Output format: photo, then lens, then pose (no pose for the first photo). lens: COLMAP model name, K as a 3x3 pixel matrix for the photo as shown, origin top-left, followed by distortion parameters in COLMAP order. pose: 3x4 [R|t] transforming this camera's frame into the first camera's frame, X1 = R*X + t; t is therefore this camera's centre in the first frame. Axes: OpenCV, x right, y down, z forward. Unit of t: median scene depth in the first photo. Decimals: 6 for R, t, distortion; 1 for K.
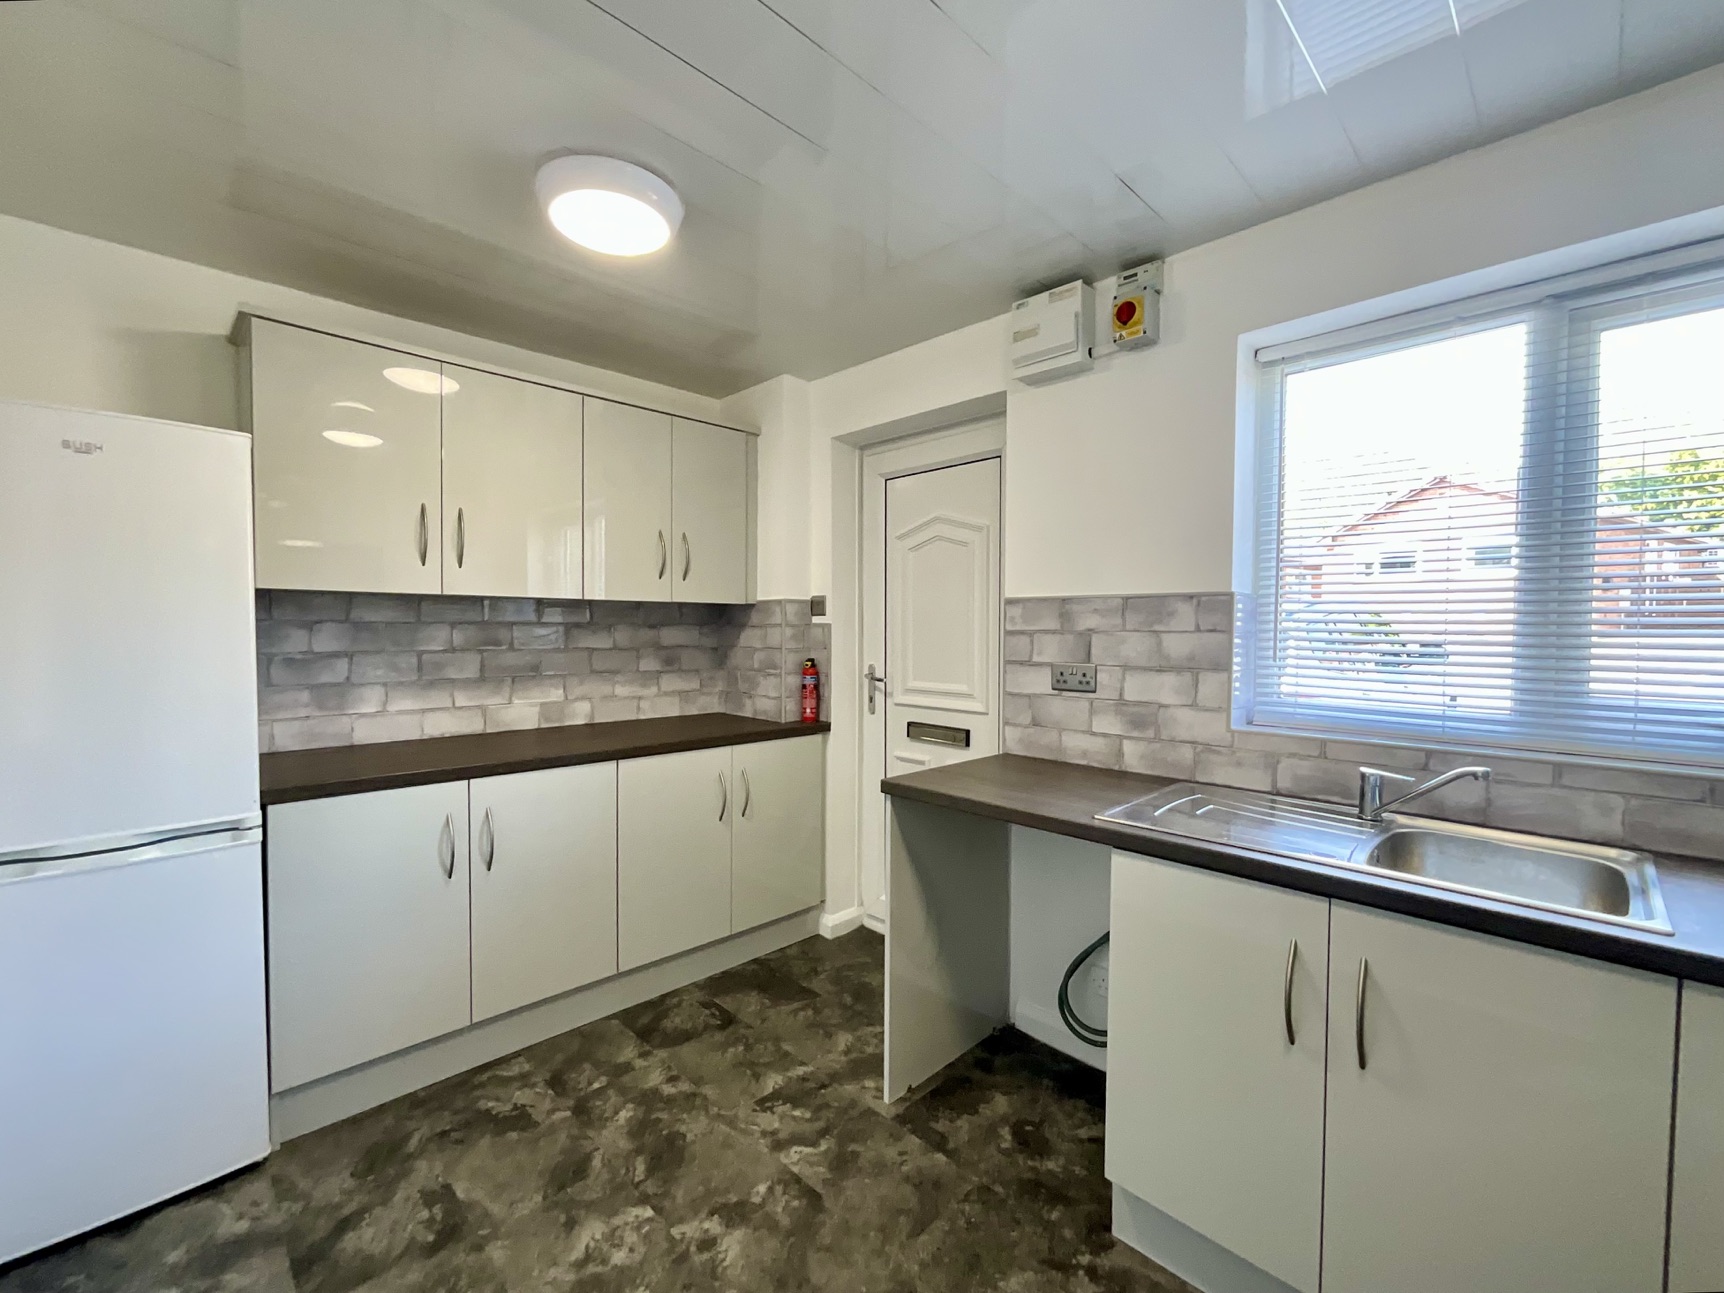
lens RADIAL K [[700.2, 0, 864.5], [0, 700.2, 648.3], [0, 0, 1]] dist [-0.012381, 0.000259]
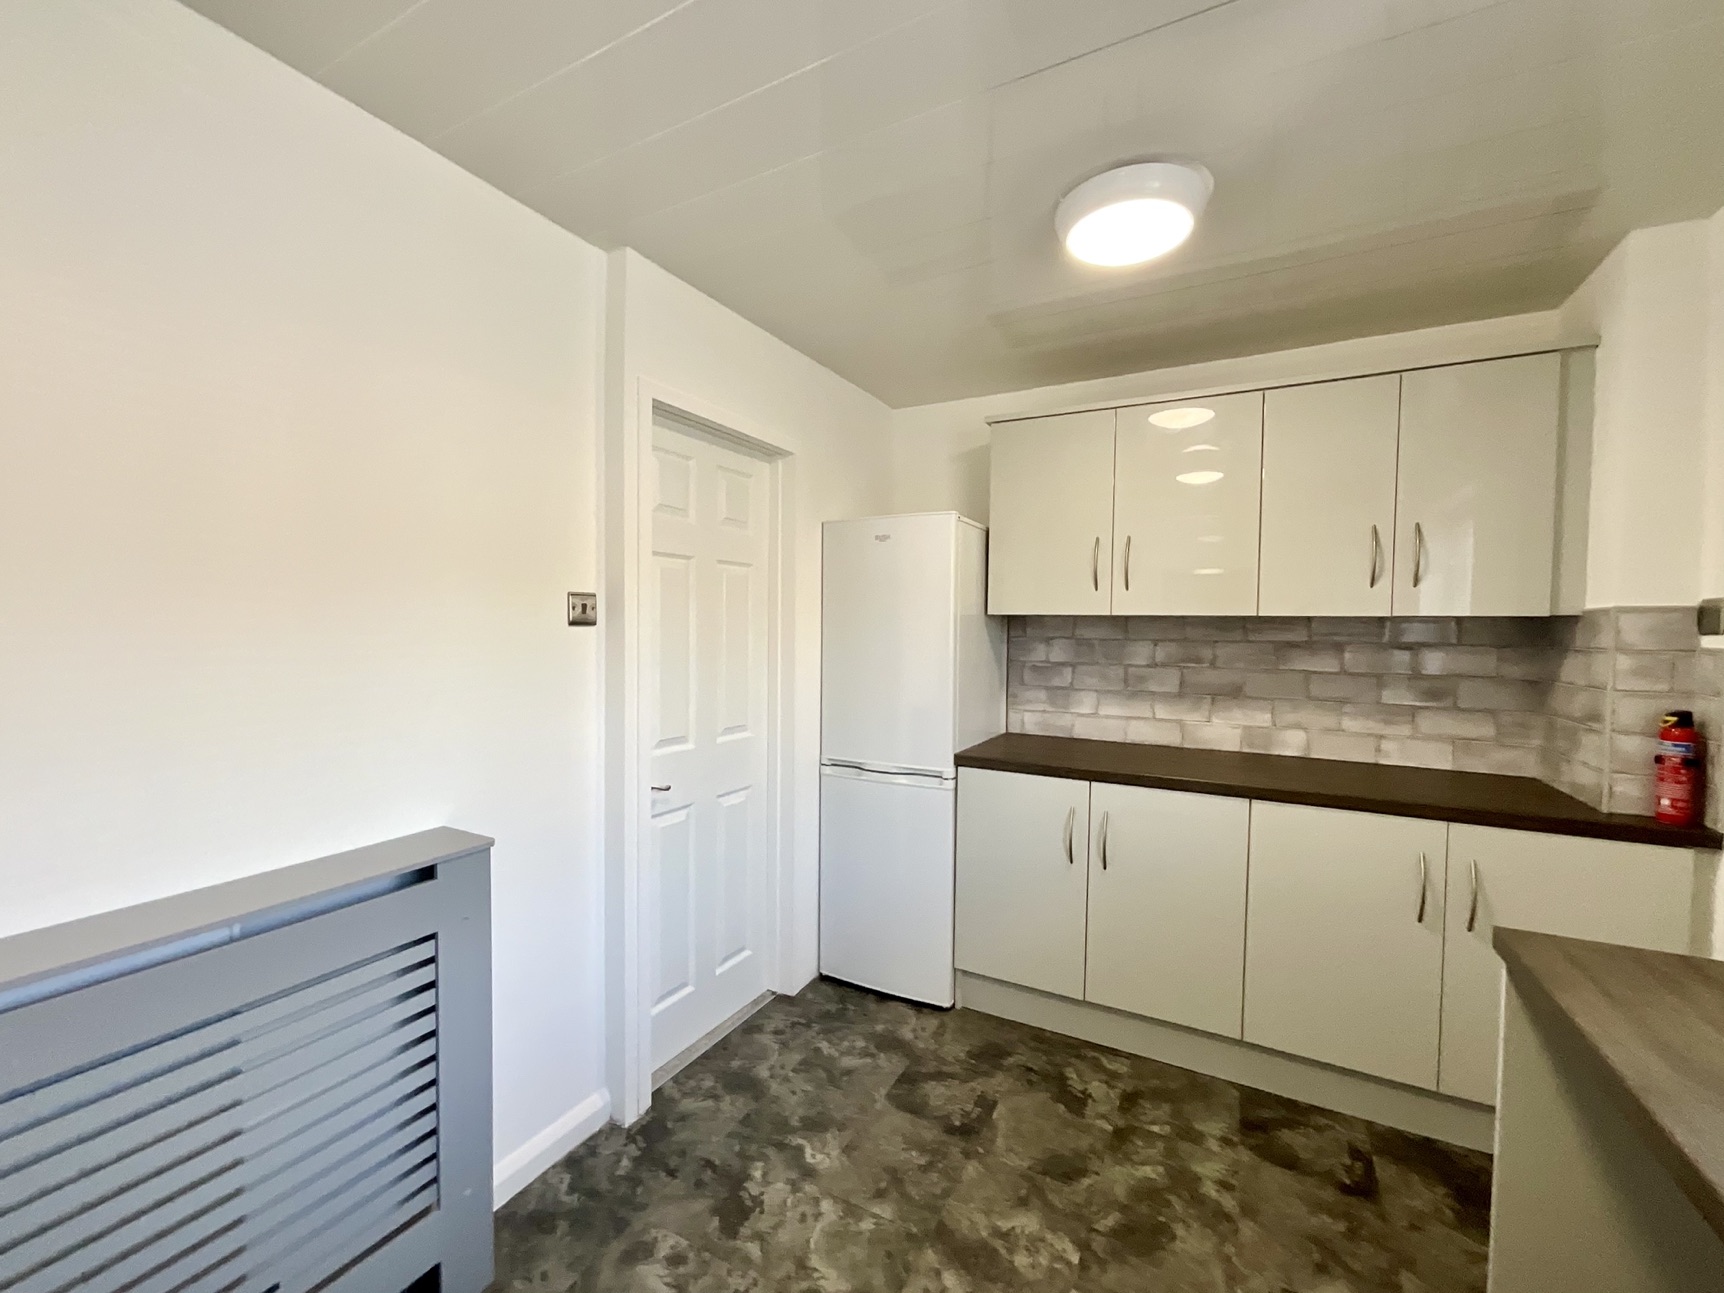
lens RADIAL K [[691.5, 0, 862.0], [0, 691.5, 646.5], [0, 0, 1]] dist [-0.011347, 0.000241]
pose [[0.288478, 0.022128, -0.957231, 0.337119], [-0.039794, 0.999146, 0.011104, -0.022620], [0.956659, 0.034889, 0.289113, 0.282118]]
